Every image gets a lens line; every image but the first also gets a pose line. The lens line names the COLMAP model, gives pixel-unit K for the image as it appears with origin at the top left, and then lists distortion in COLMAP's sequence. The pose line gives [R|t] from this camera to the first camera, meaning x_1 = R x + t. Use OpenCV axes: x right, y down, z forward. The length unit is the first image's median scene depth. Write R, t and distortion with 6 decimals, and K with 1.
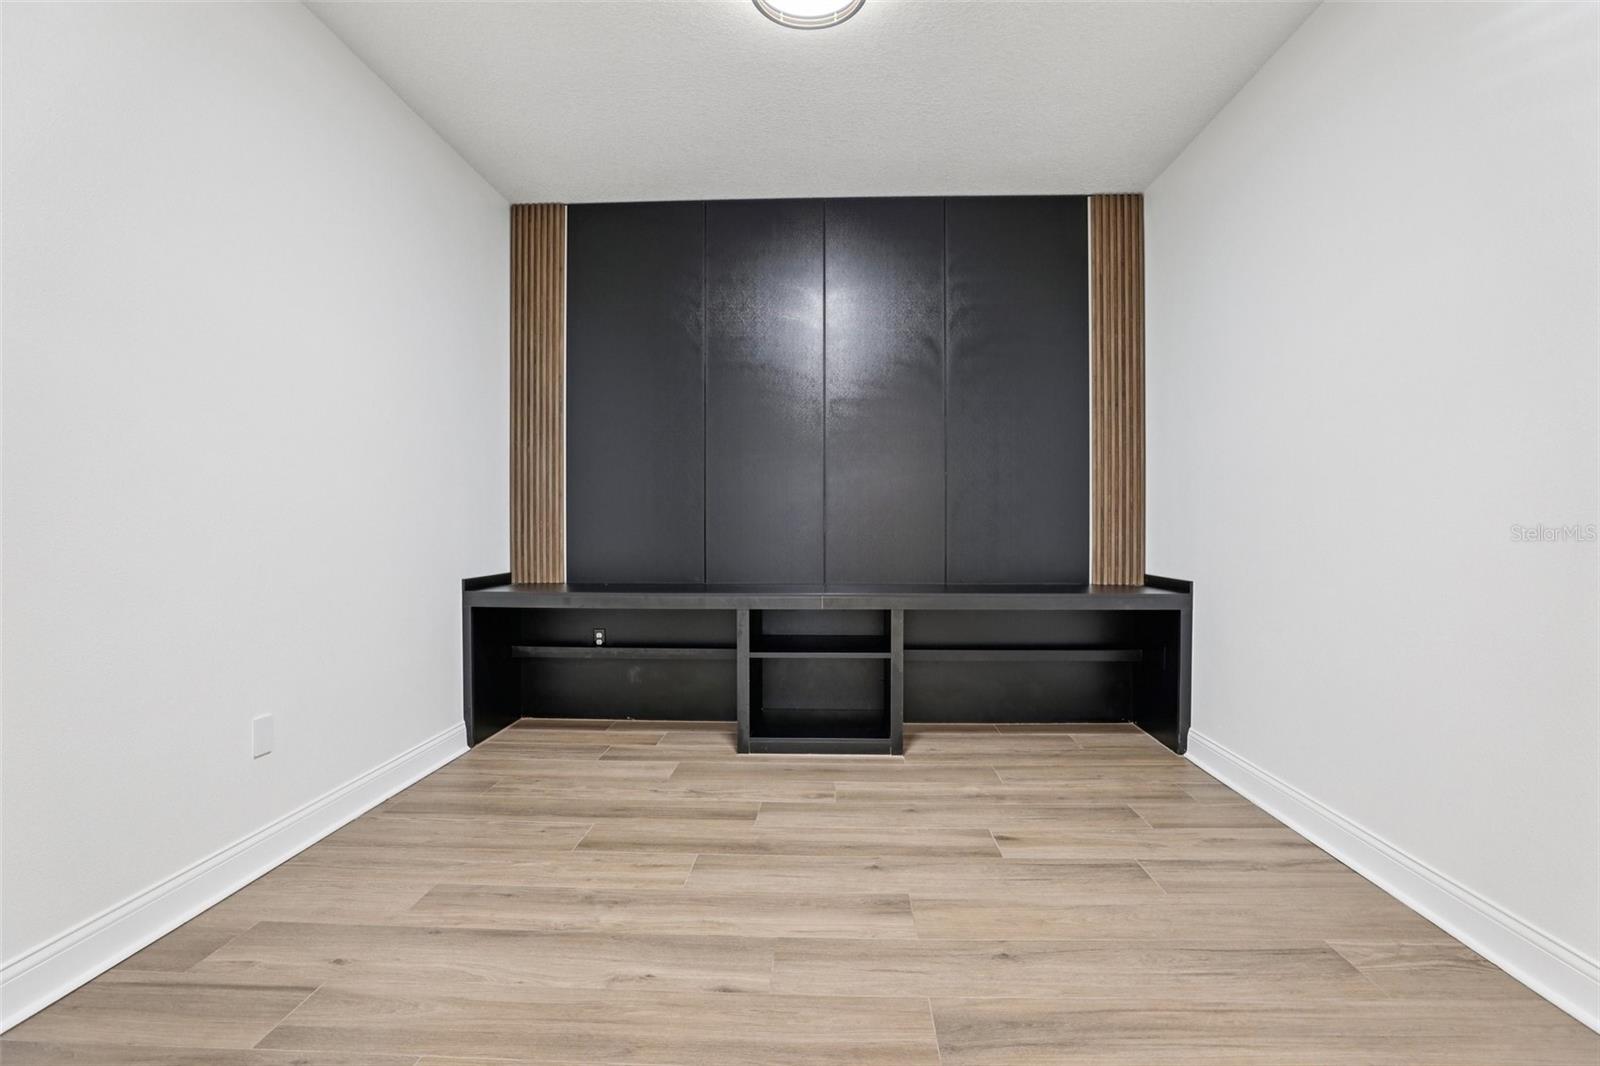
lens RADIAL K [[729.8, 0, 801.6], [0, 729.8, 528.5], [0, 0, 1]] dist [-0.031495, 0.009206]
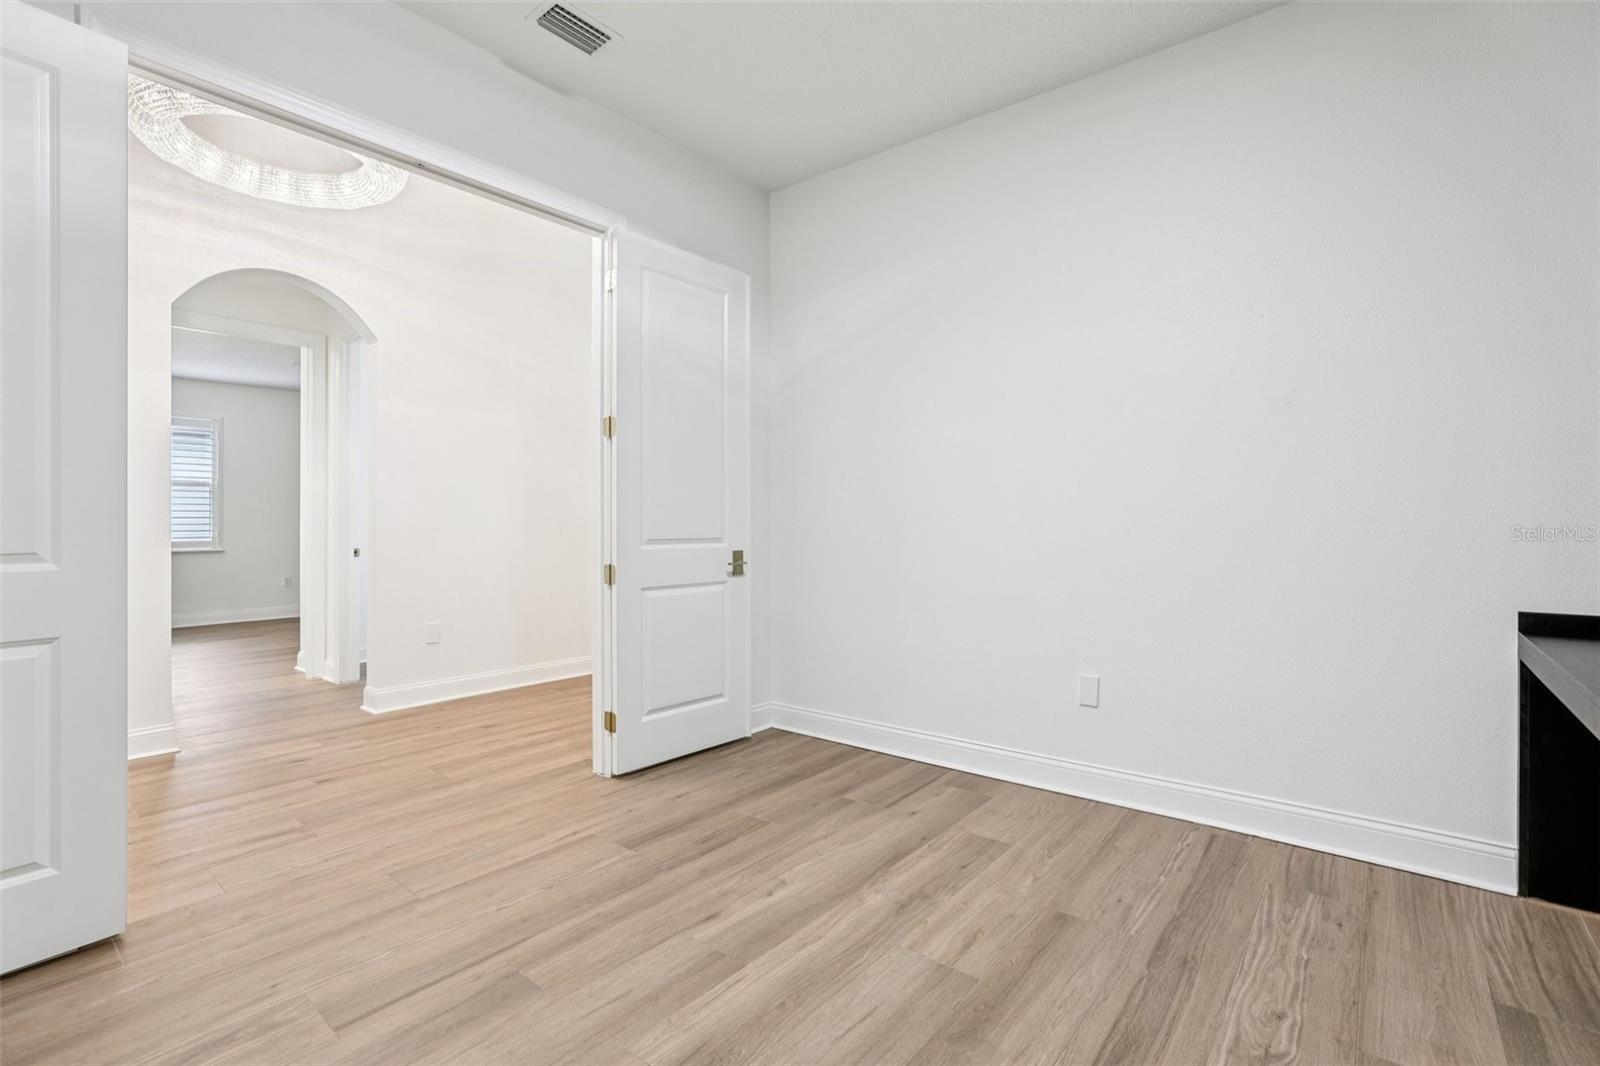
lens RADIAL K [[729.8, 0, 795.3], [0, 729.8, 528.5], [0, 0, 1]] dist [-0.031495, 0.009206]
pose [[-0.592784, 0.004580, -0.805348, 0.657392], [-0.003492, 0.999960, 0.008257, 0.000523], [0.805354, 0.007707, -0.592745, 1.566738]]
